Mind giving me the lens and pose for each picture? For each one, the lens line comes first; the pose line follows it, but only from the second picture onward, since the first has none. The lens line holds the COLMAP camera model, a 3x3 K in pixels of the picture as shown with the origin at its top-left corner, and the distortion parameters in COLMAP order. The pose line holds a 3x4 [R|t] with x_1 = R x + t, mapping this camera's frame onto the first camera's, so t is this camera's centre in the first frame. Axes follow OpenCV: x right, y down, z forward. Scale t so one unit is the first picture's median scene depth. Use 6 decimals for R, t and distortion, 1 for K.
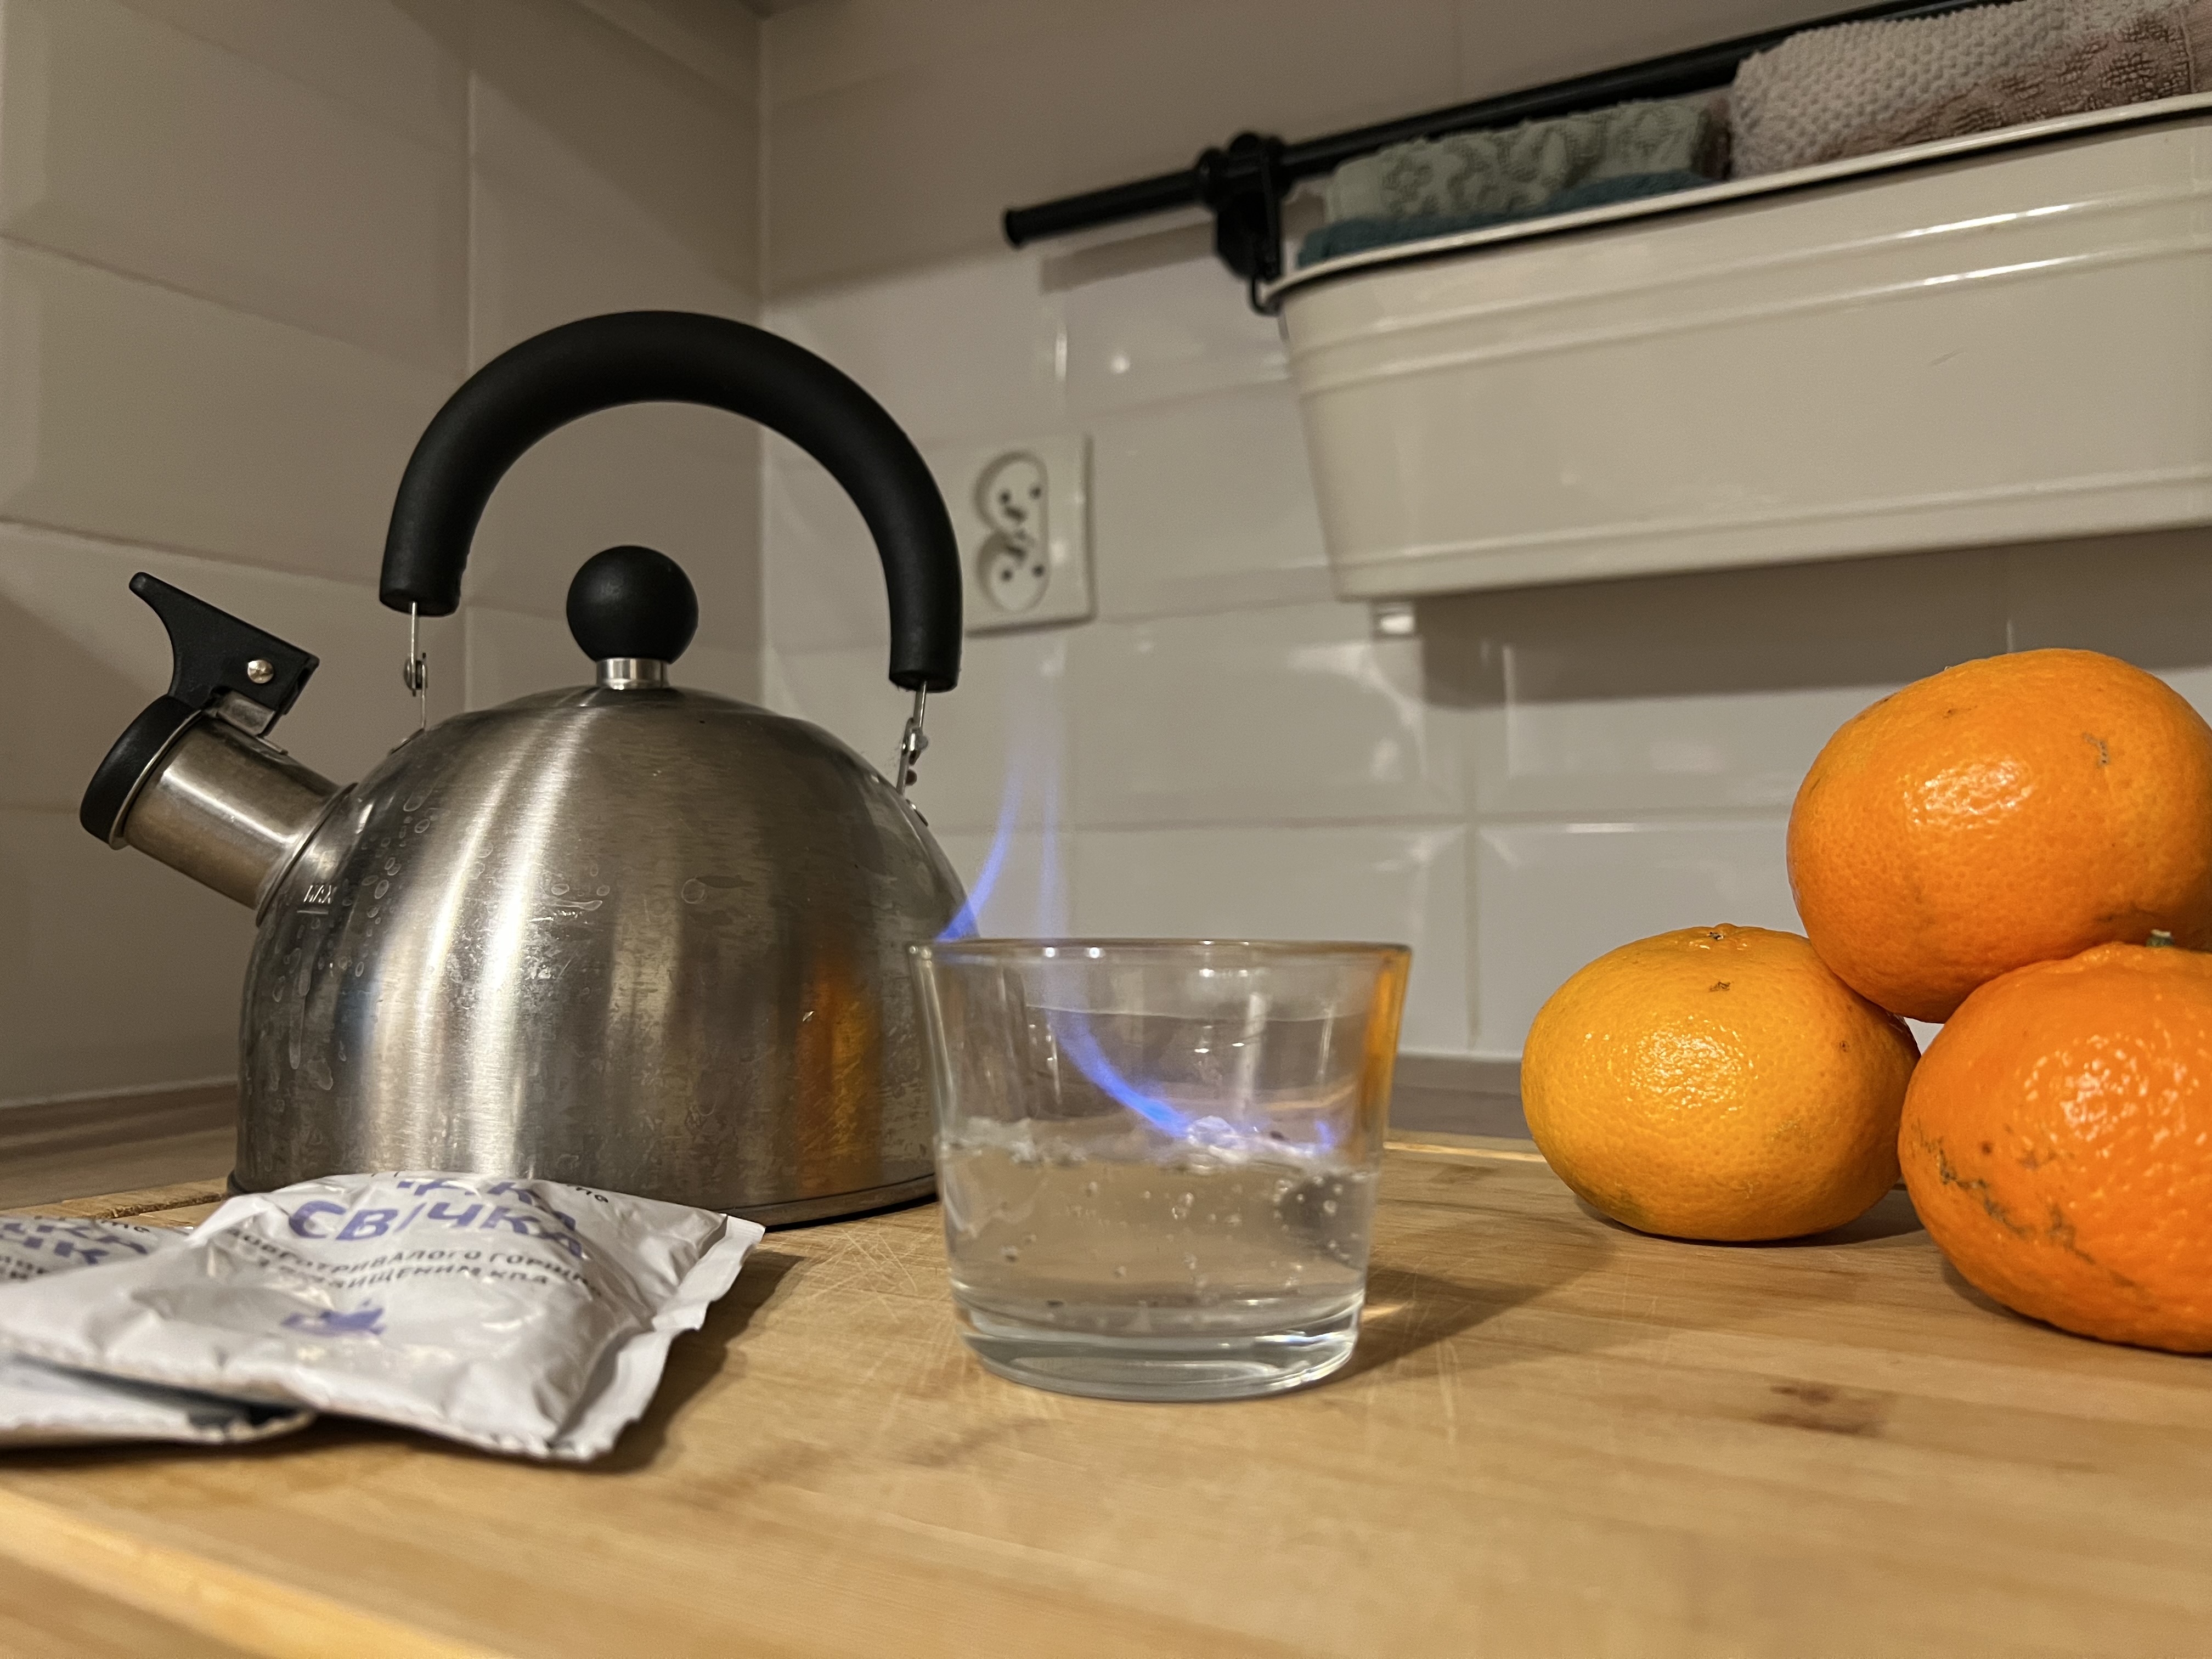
lens RADIAL K [[1682.7, 0, 1108.0], [0, 1682.7, 782.5], [0, 0, 1]] dist [-0.003327, -0.002200]
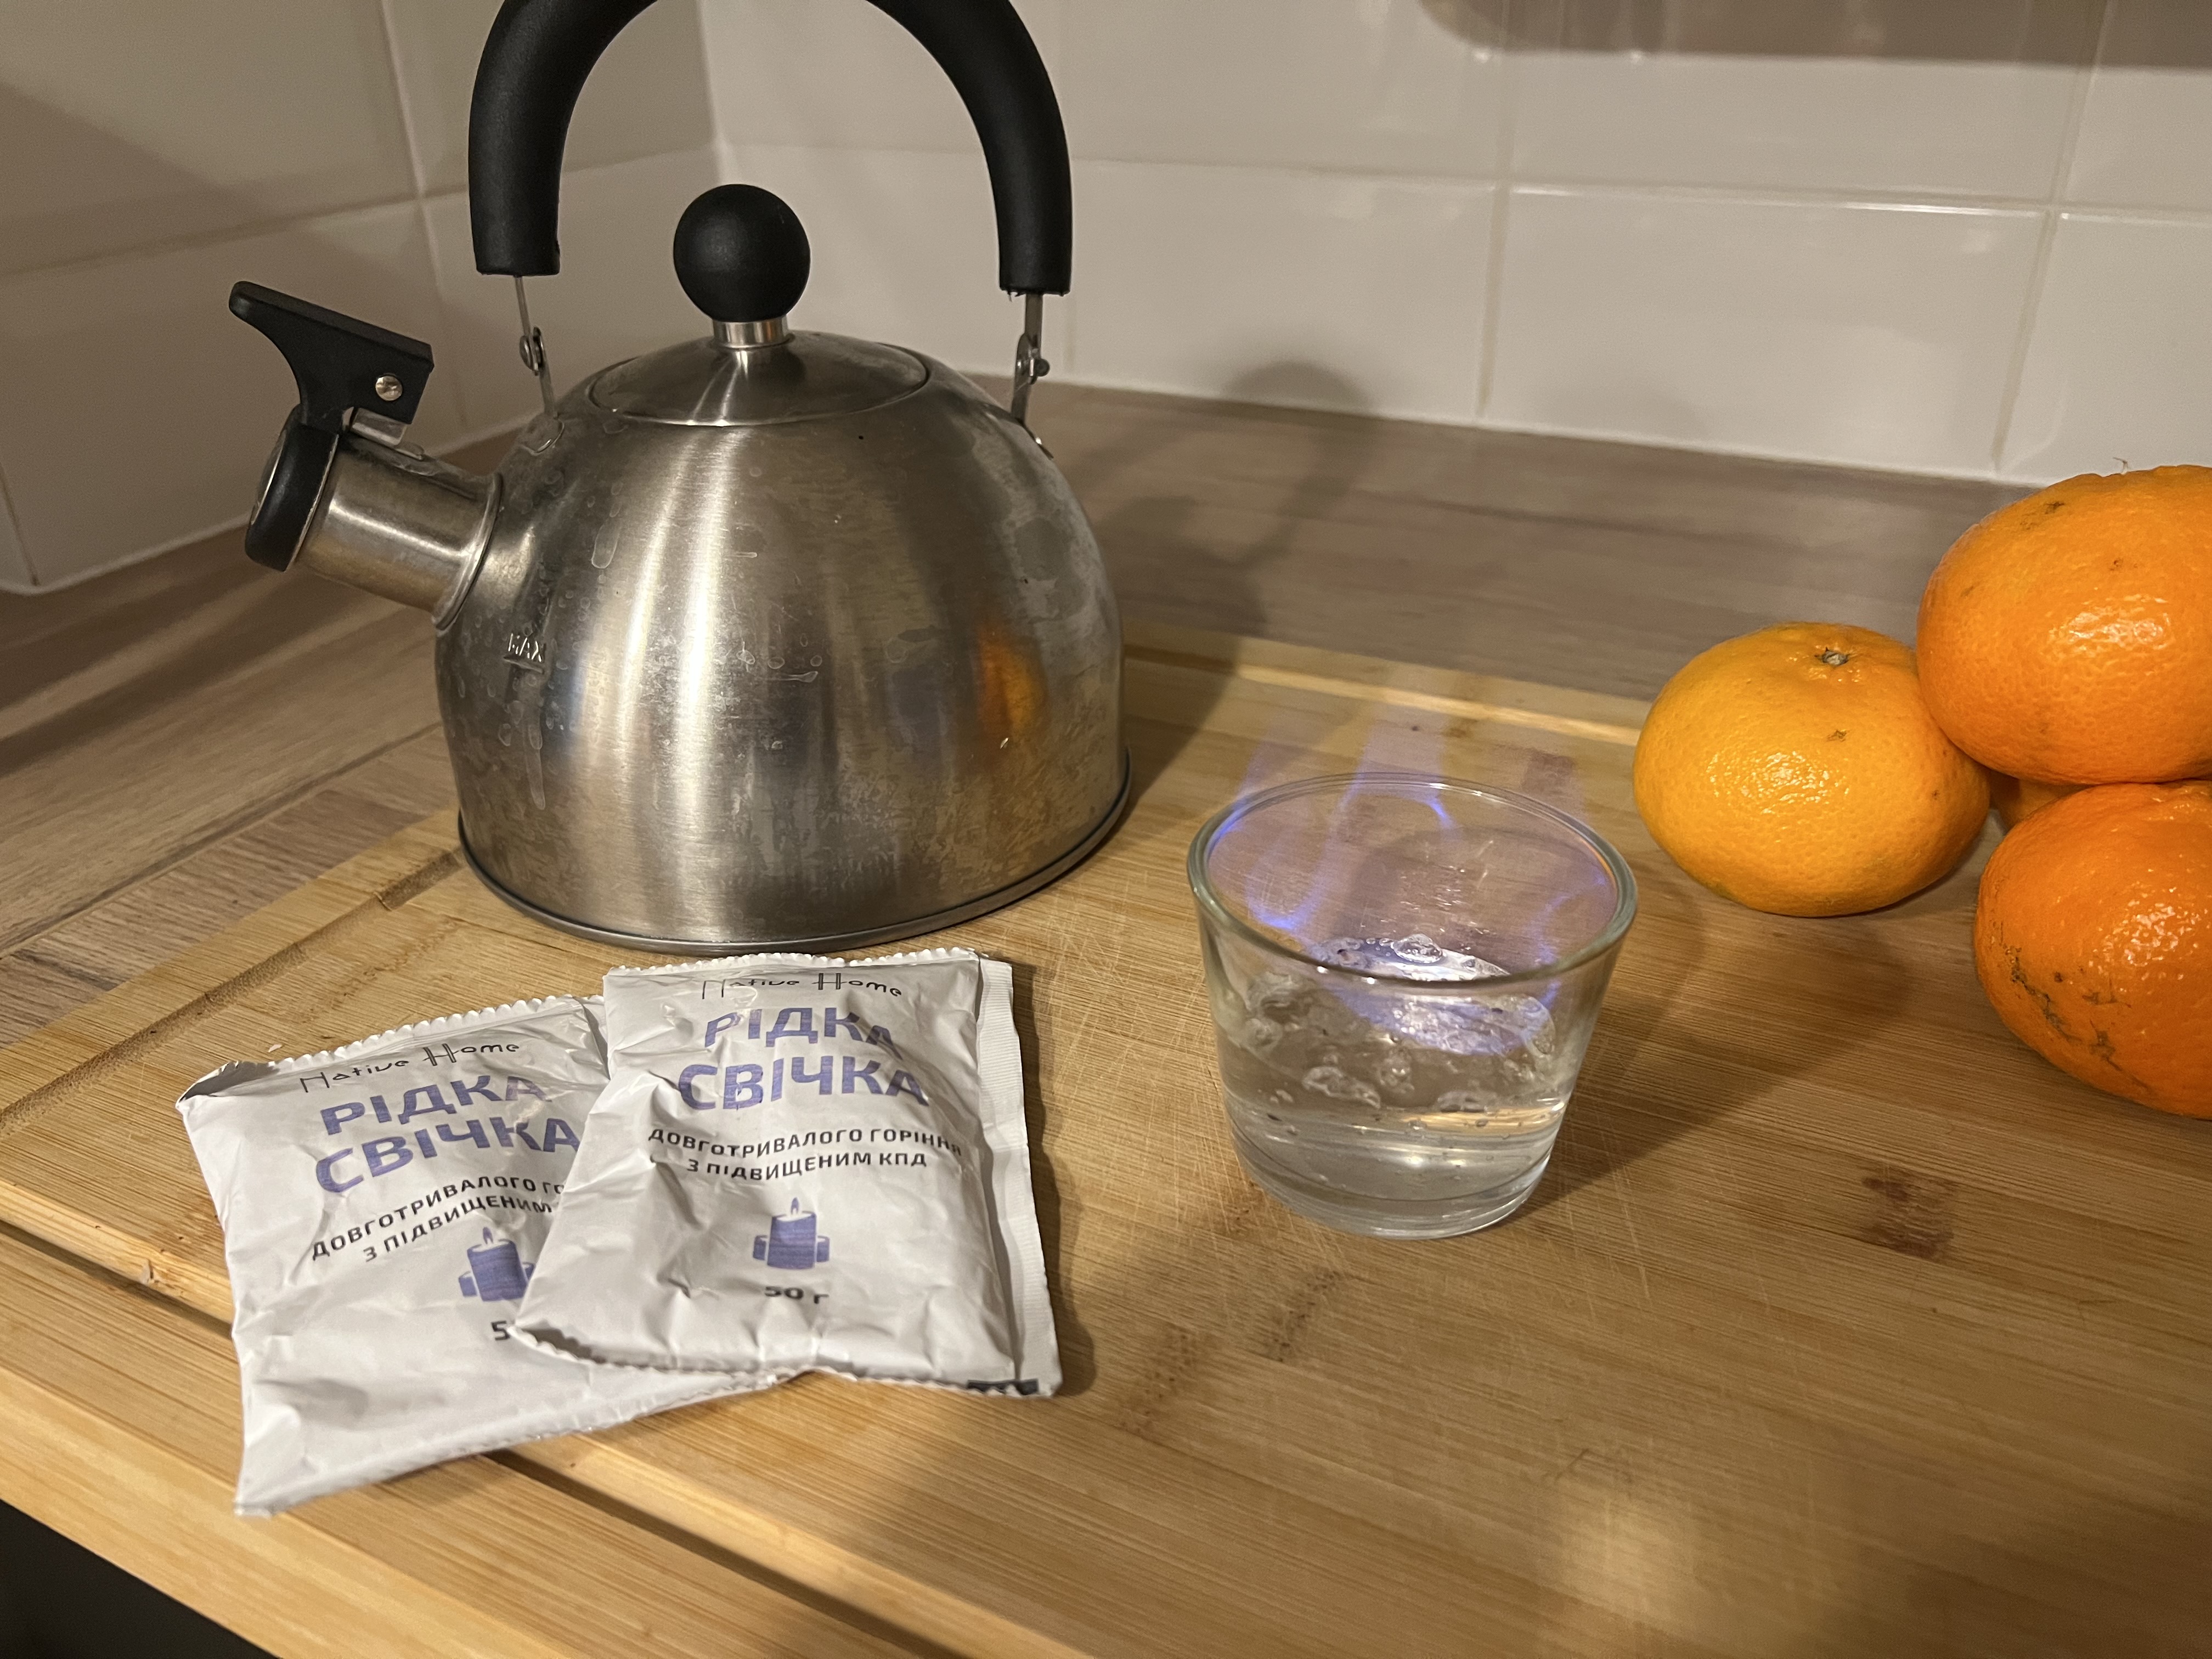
lens RADIAL K [[1682.7, 0, 1108.0], [0, 1682.7, 782.5], [0, 0, 1]] dist [-0.003327, -0.002200]
pose [[0.997925, -0.038353, 0.051710, -0.201567], [0.007446, 0.866552, 0.499031, -0.456601], [-0.063949, -0.497611, 0.865040, 0.041005]]
